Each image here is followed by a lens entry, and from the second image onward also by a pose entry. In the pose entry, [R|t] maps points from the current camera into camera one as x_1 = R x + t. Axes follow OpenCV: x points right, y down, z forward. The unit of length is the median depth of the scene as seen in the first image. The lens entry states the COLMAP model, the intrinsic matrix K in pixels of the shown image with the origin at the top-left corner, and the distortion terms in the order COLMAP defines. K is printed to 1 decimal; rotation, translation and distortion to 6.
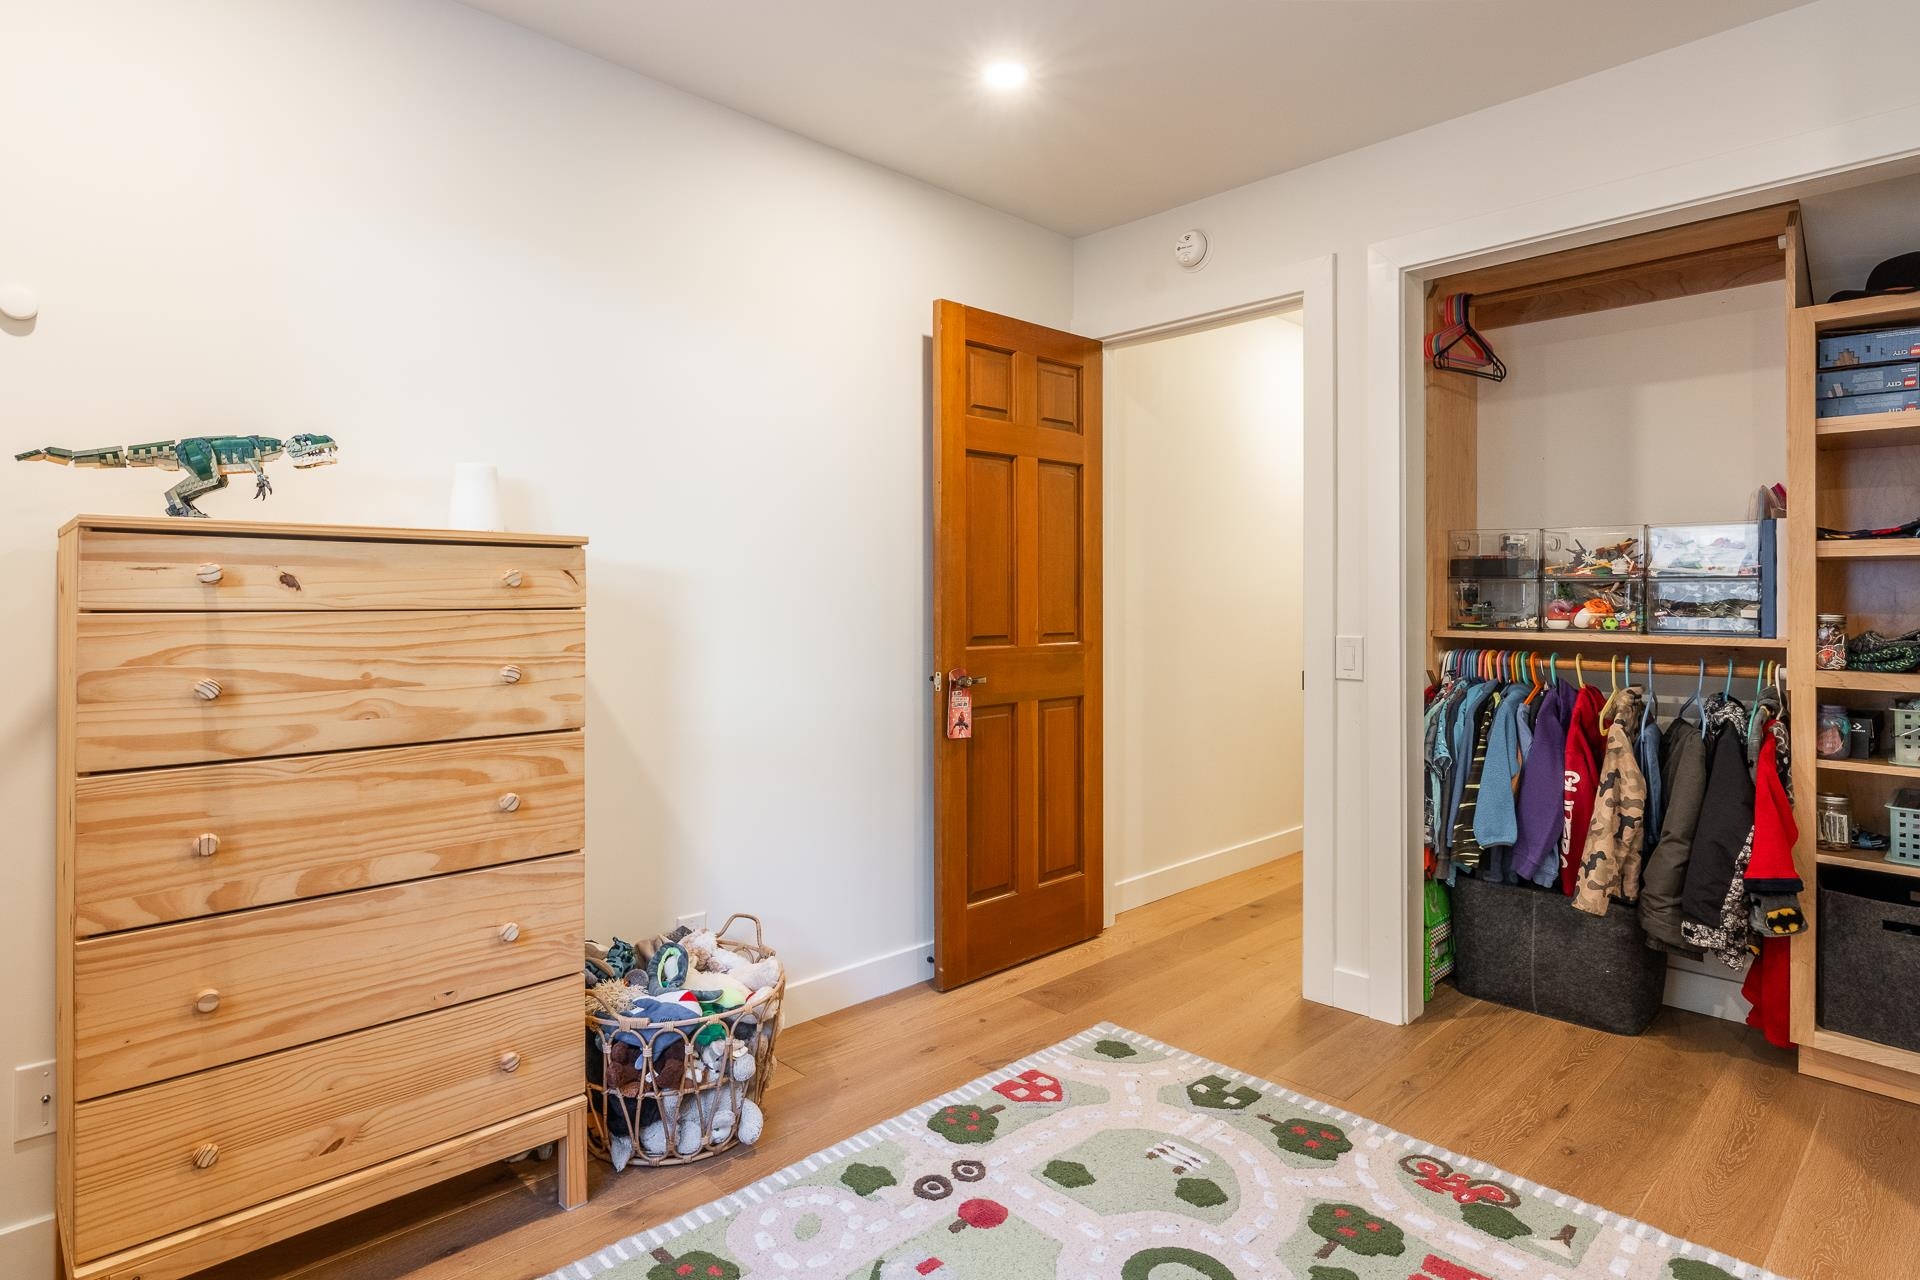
lens RADIAL K [[1008.0, 0, 961.8], [0, 1008.0, 591.9], [0, 0, 1]] dist [-0.008183, -0.000735]
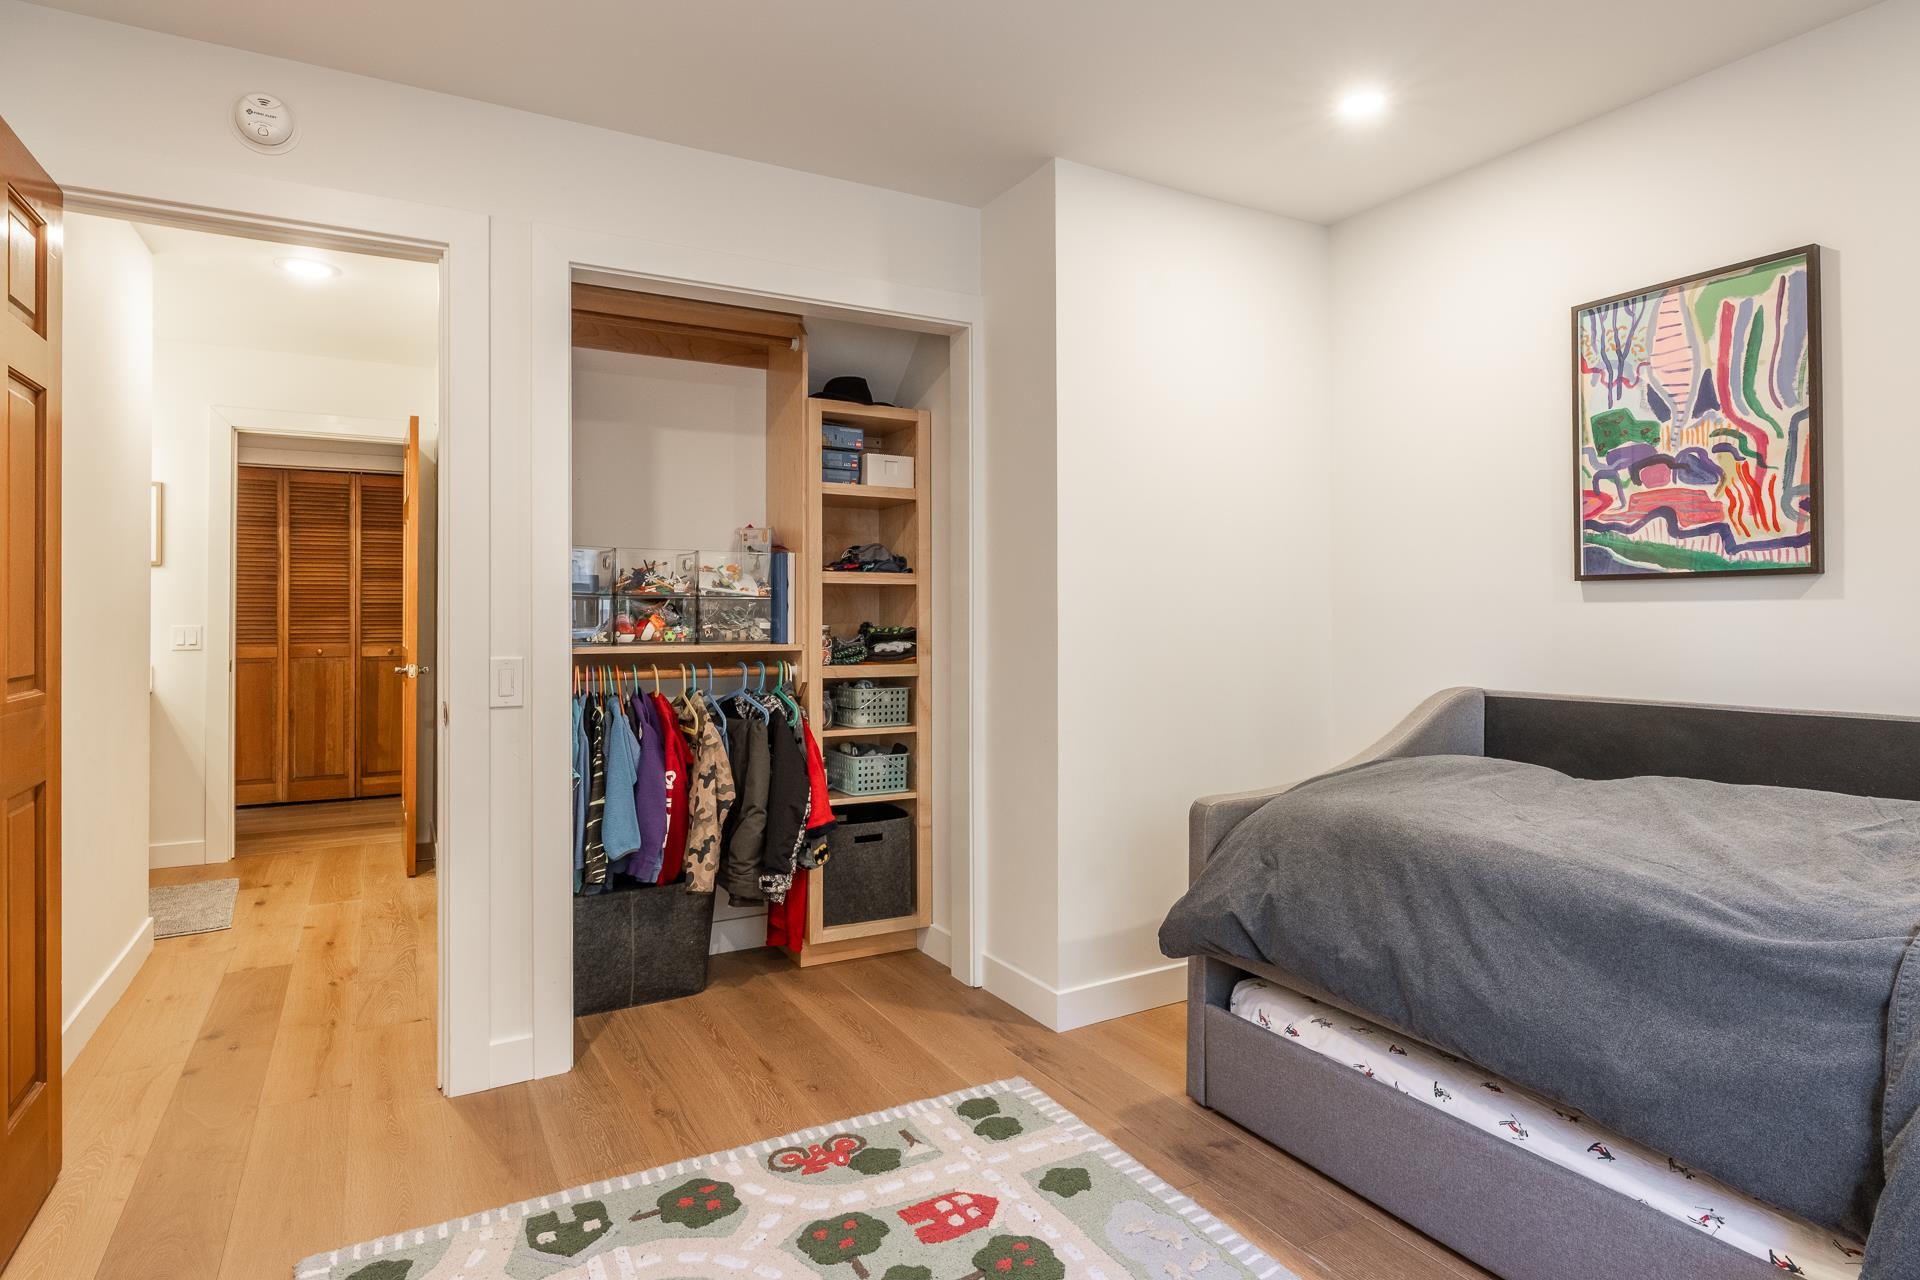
lens RADIAL K [[1008.0, 0, 910.5], [0, 1008.0, 607.8], [0, 0, 1]] dist [-0.008183, -0.000735]
pose [[0.278961, 0.002651, 0.960299, -0.404284], [-0.002925, 0.999994, -0.001910, 0.001173], [-0.960298, -0.002276, 0.278967, 0.468657]]
